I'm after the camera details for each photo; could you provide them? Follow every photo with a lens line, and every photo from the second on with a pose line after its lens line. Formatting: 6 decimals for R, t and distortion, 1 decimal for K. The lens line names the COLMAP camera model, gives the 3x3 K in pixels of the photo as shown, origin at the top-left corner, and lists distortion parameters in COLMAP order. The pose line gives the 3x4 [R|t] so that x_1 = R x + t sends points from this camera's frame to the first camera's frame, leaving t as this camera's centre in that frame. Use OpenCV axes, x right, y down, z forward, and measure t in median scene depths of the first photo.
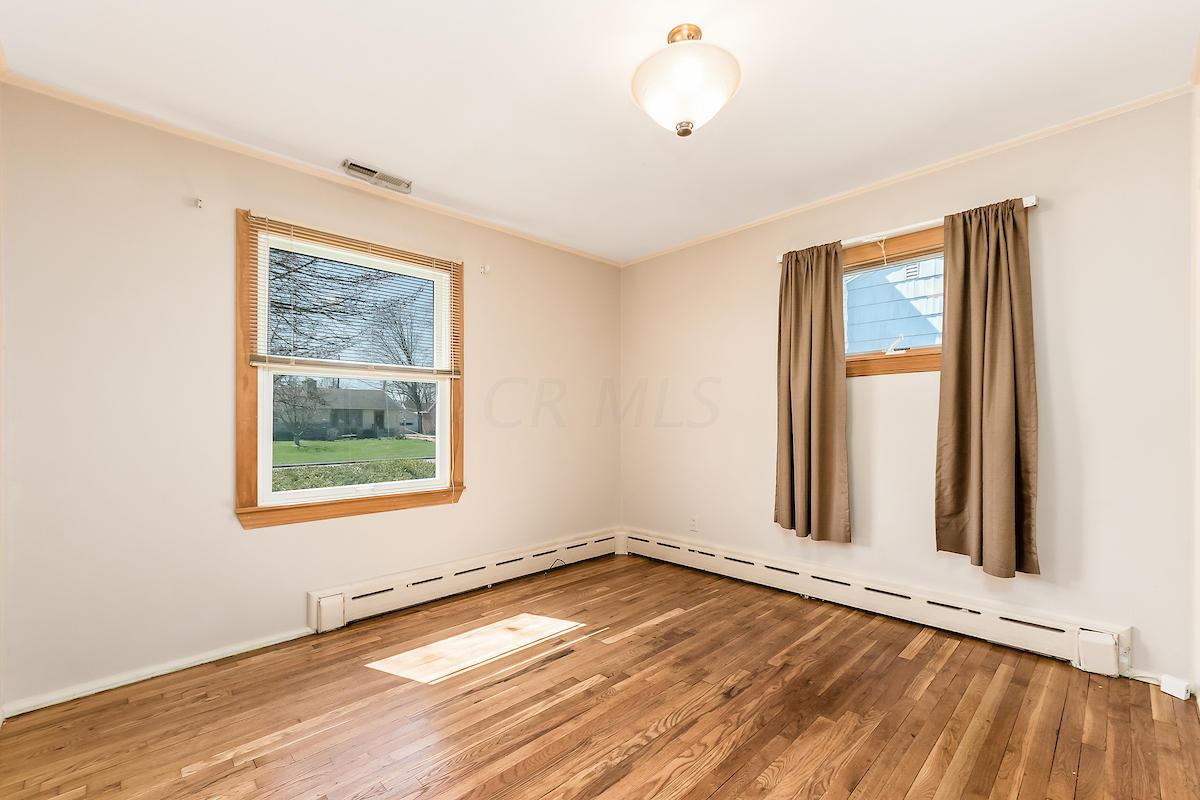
lens RADIAL K [[509.5, 0, 599.6], [0, 509.5, 412.0], [0, 0, 1]] dist [0.003732, -0.000132]
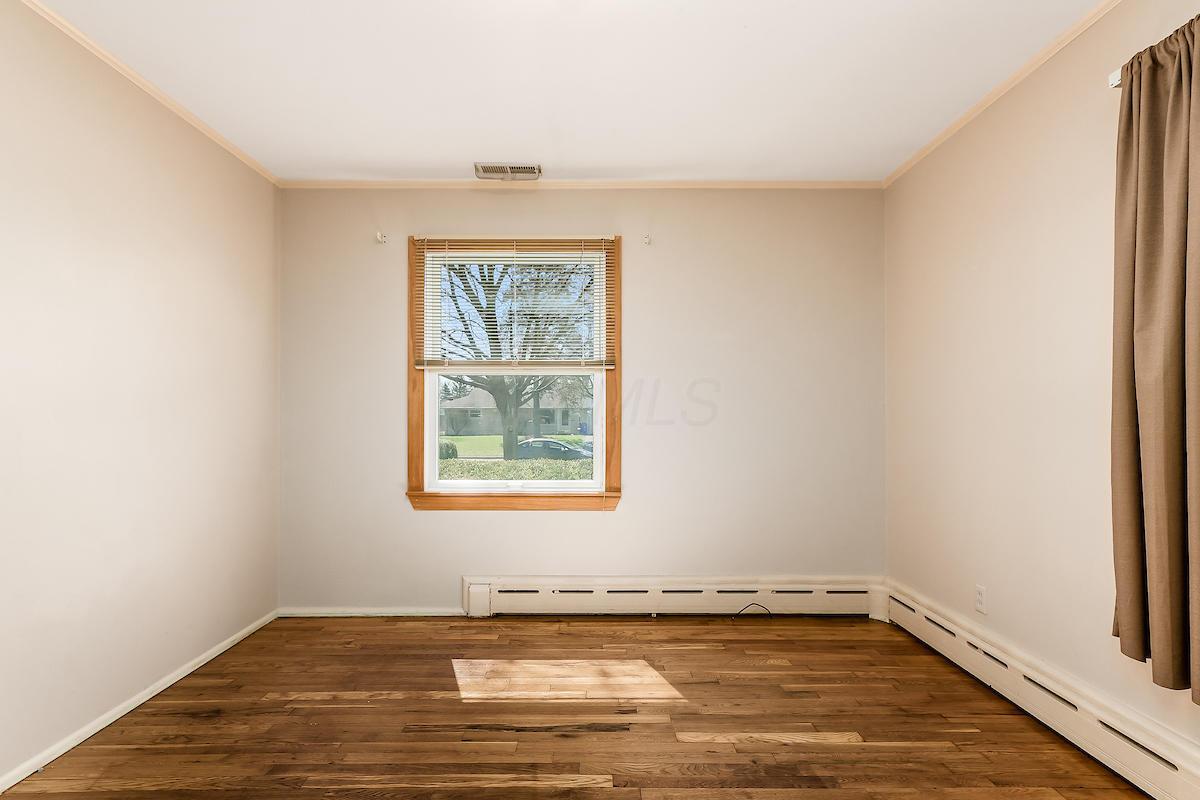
lens RADIAL K [[548.4, 0, 597.7], [0, 548.4, 402.9], [0, 0, 1]] dist [0.000968, 0.000067]
pose [[0.714663, -0.011720, -0.699371, 0.399403], [0.008796, 0.999931, -0.007768, -0.000817], [0.699414, -0.000601, 0.714717, 0.332248]]
